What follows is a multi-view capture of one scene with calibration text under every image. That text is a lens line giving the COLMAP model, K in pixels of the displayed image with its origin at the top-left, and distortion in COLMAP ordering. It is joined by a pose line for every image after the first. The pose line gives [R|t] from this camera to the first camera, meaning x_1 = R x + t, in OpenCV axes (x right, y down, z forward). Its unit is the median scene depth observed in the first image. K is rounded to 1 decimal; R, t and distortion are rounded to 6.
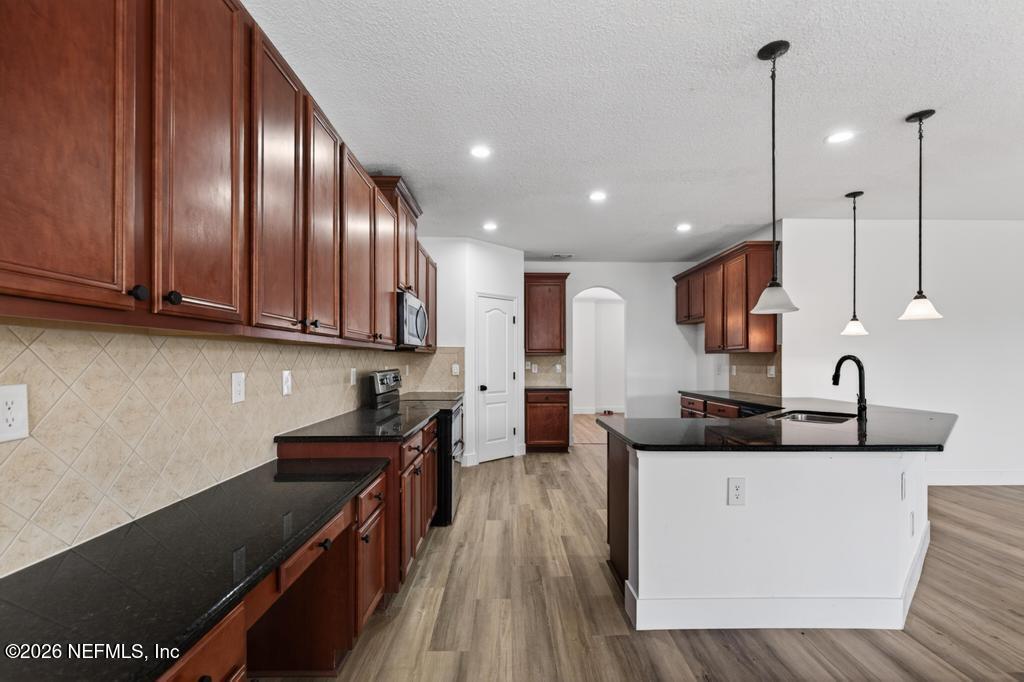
lens RADIAL K [[464.3, 0, 514.1], [0, 464.3, 359.1], [0, 0, 1]] dist [-0.005997, 0.000835]
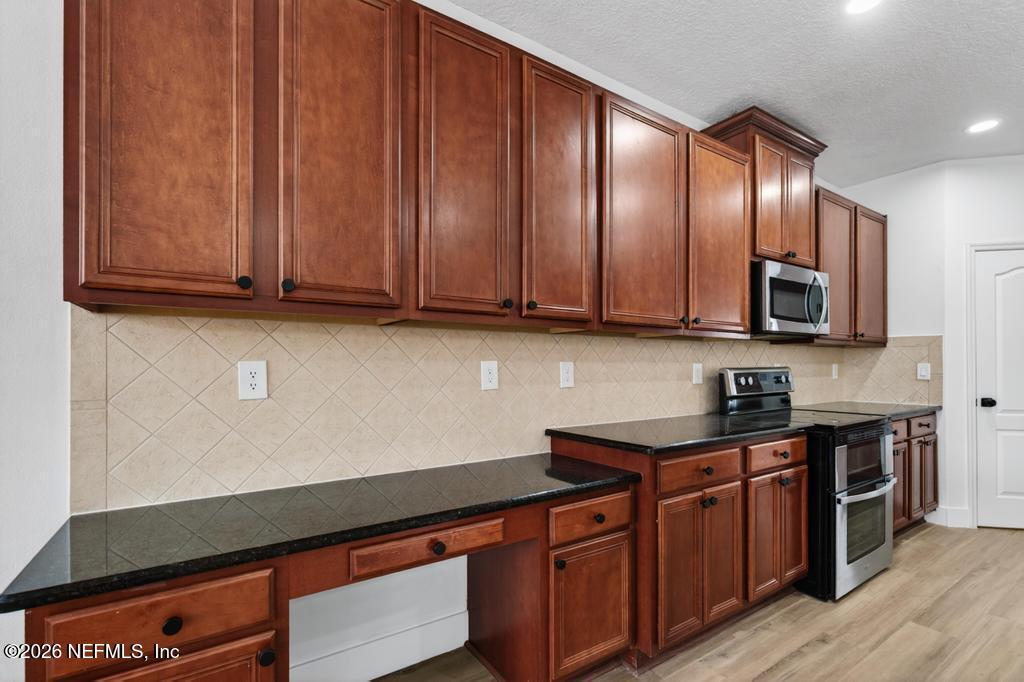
lens RADIAL K [[464.3, 0, 510.1], [0, 464.3, 365.9], [0, 0, 1]] dist [-0.005997, 0.000835]
pose [[0.538134, -0.002681, -0.842855, 0.259108], [0.003114, 0.999994, -0.001193, 0.035013], [0.842854, -0.001982, 0.538139, 0.408400]]
